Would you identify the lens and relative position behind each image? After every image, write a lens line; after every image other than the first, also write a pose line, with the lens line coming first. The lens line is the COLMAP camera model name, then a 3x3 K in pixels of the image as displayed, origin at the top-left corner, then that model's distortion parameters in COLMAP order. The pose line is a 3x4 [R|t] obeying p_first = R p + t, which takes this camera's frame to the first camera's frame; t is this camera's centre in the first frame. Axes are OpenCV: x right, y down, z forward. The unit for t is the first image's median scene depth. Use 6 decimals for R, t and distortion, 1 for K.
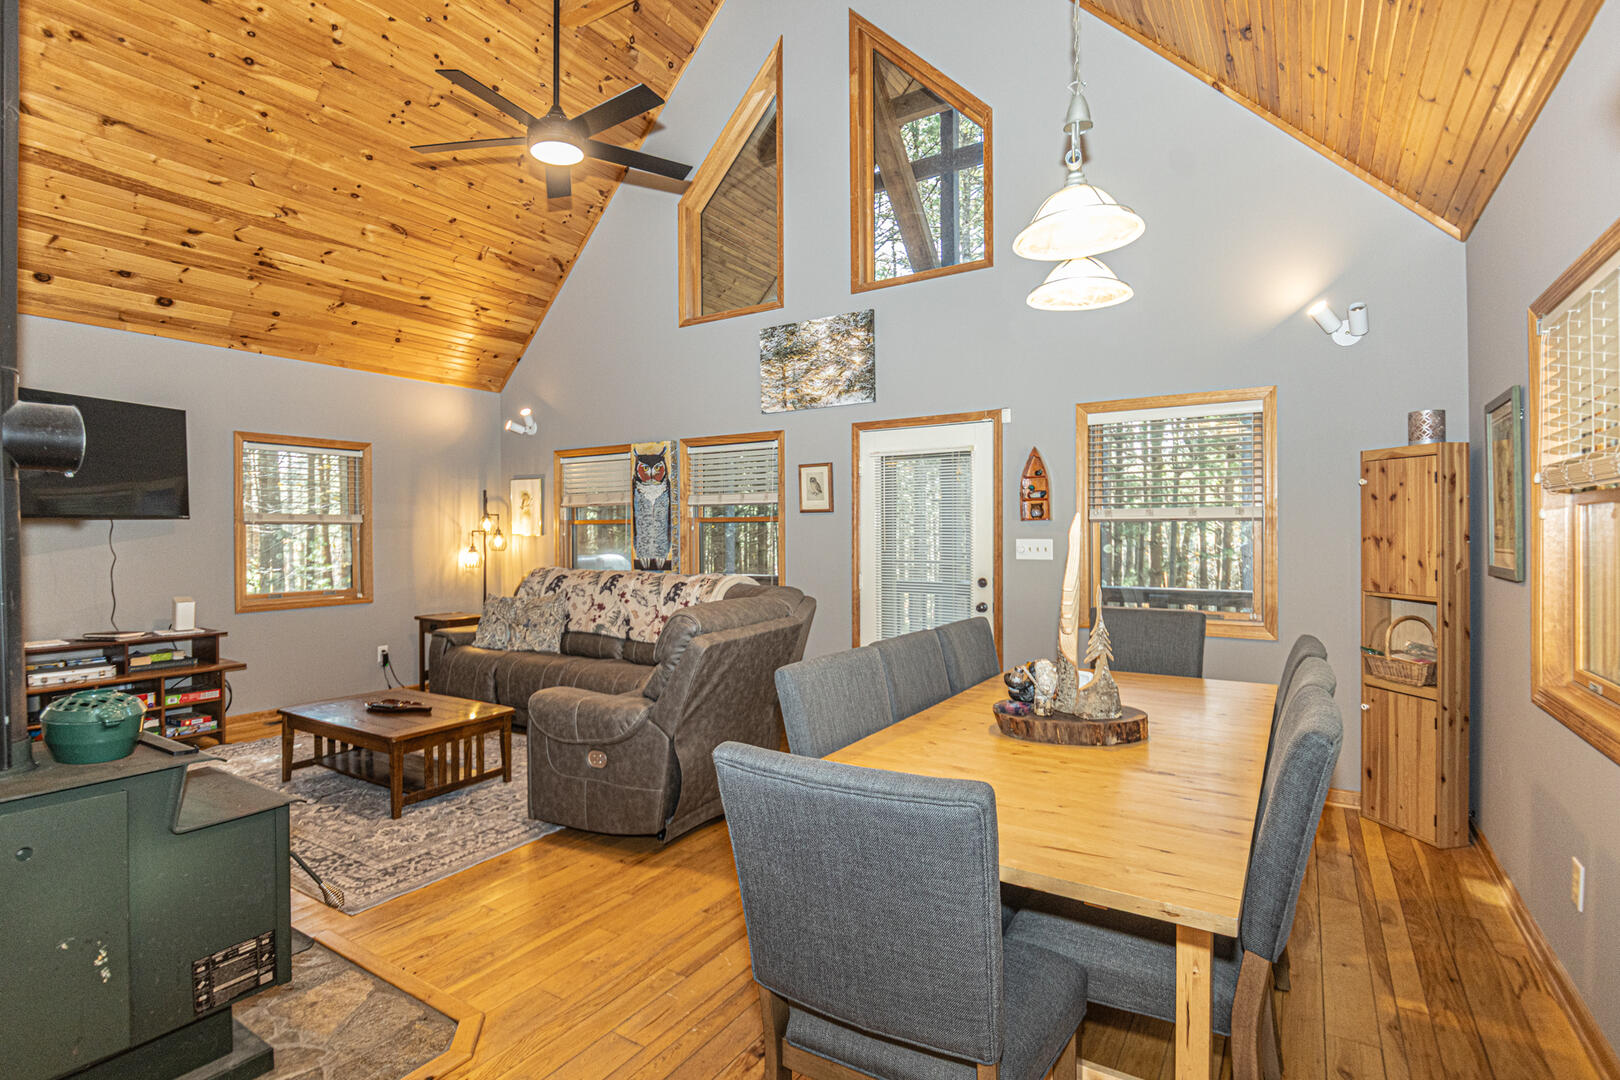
lens RADIAL K [[805.6, 0, 809.6], [0, 805.6, 529.4], [0, 0, 1]] dist [-0.003158, -0.001358]
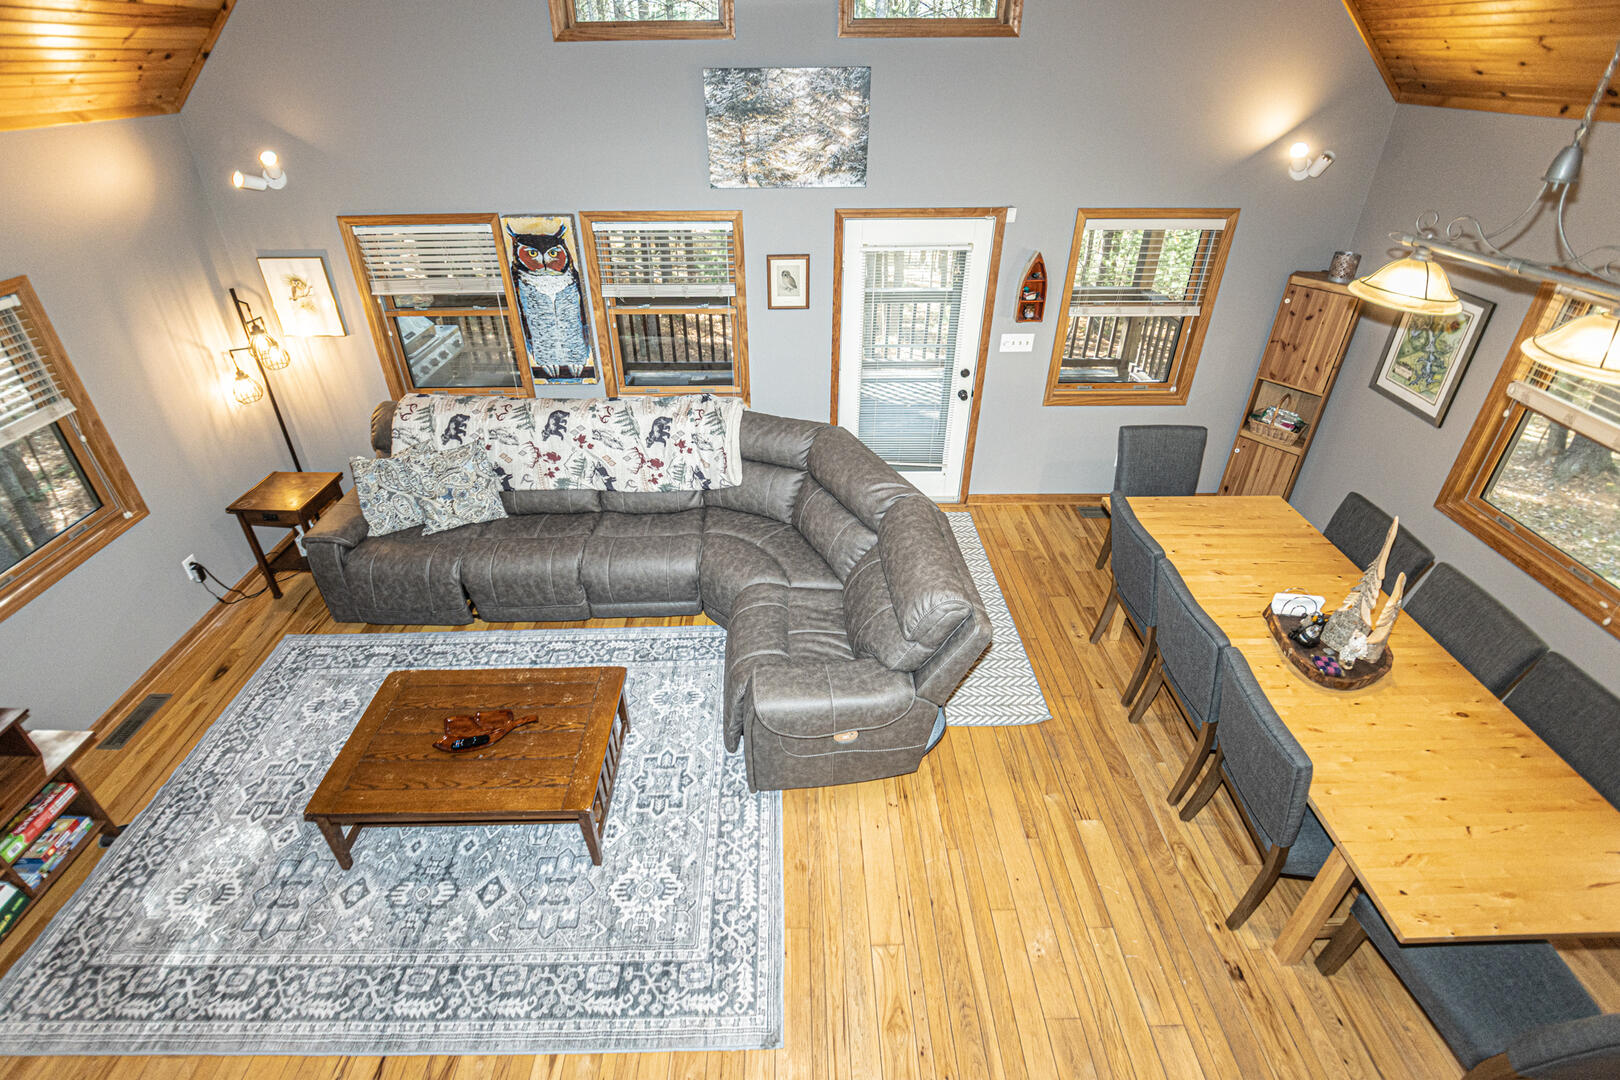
lens RADIAL K [[691.5, 0, 822.0], [0, 691.5, 449.9], [0, 0, 1]] dist [-0.016274, -0.001945]
pose [[0.835113, -0.253536, 0.488166, -0.381031], [-0.016444, 0.875545, 0.482857, -0.258537], [-0.549833, -0.411268, 0.727009, 0.353375]]
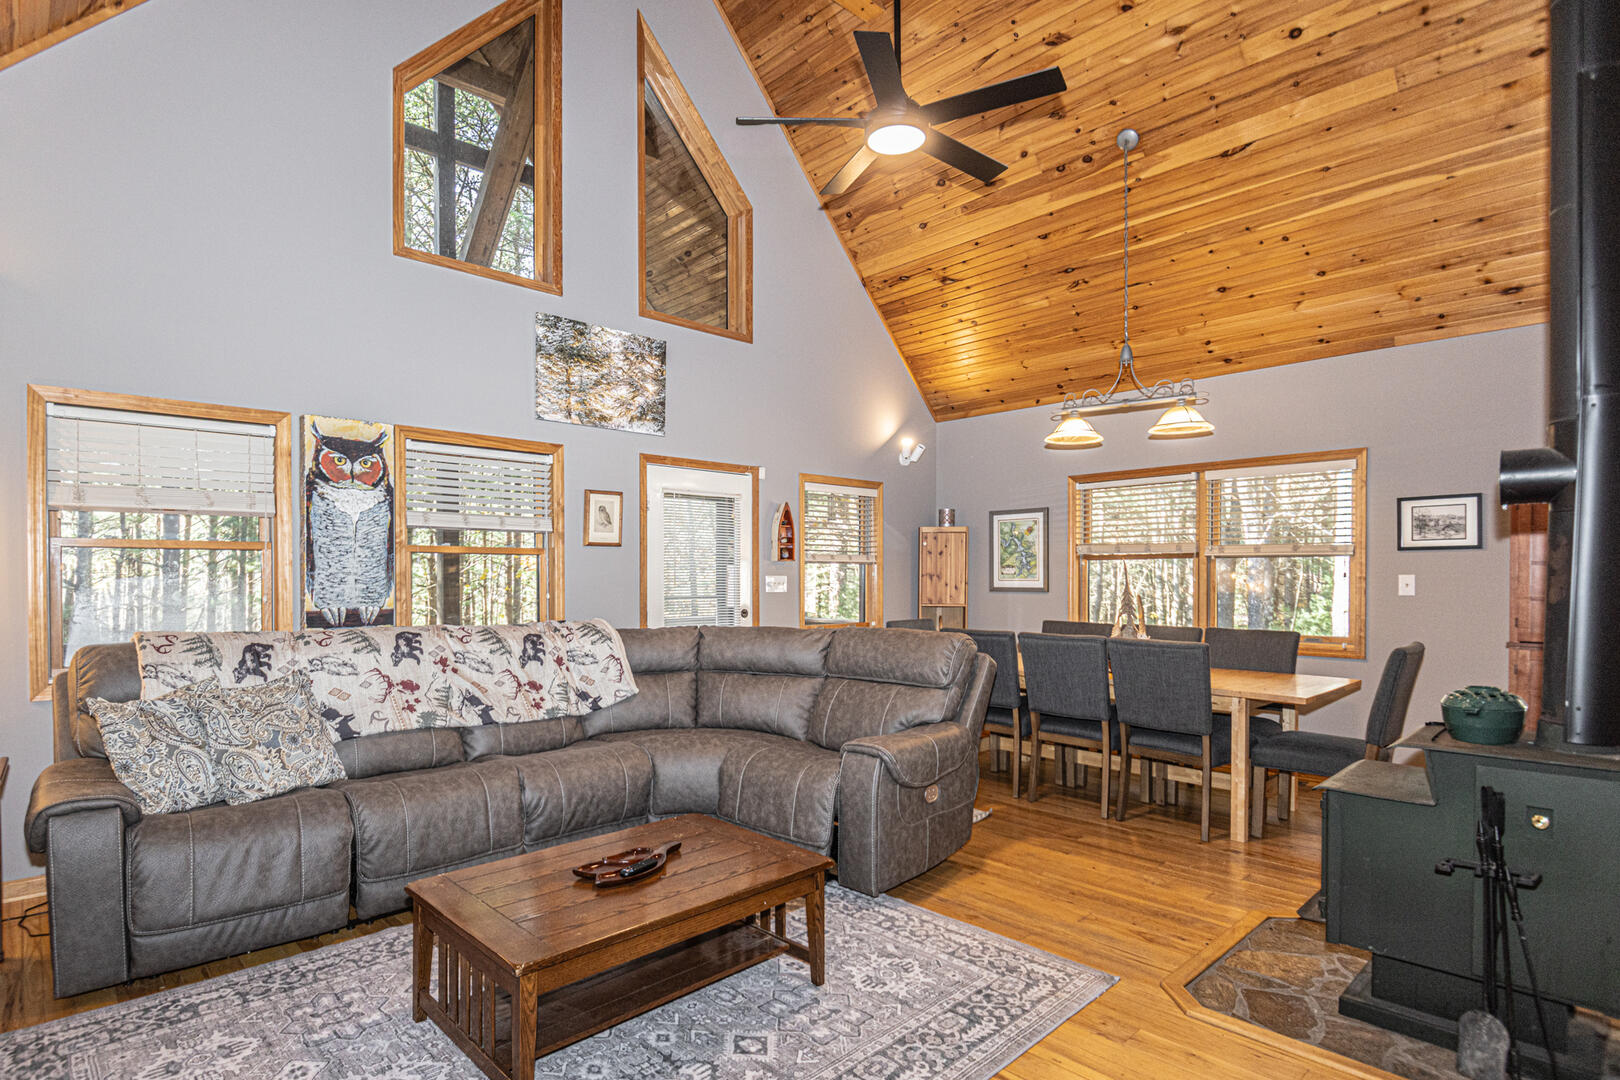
lens RADIAL K [[797.0, 0, 782.8], [0, 797.0, 586.6], [0, 0, 1]] dist [-0.004286, -0.001791]
pose [[0.263030, -0.008218, 0.964753, -0.789222], [-0.002766, 0.999953, 0.009272, 0.015012], [-0.964784, -0.005108, 0.262995, 0.582262]]
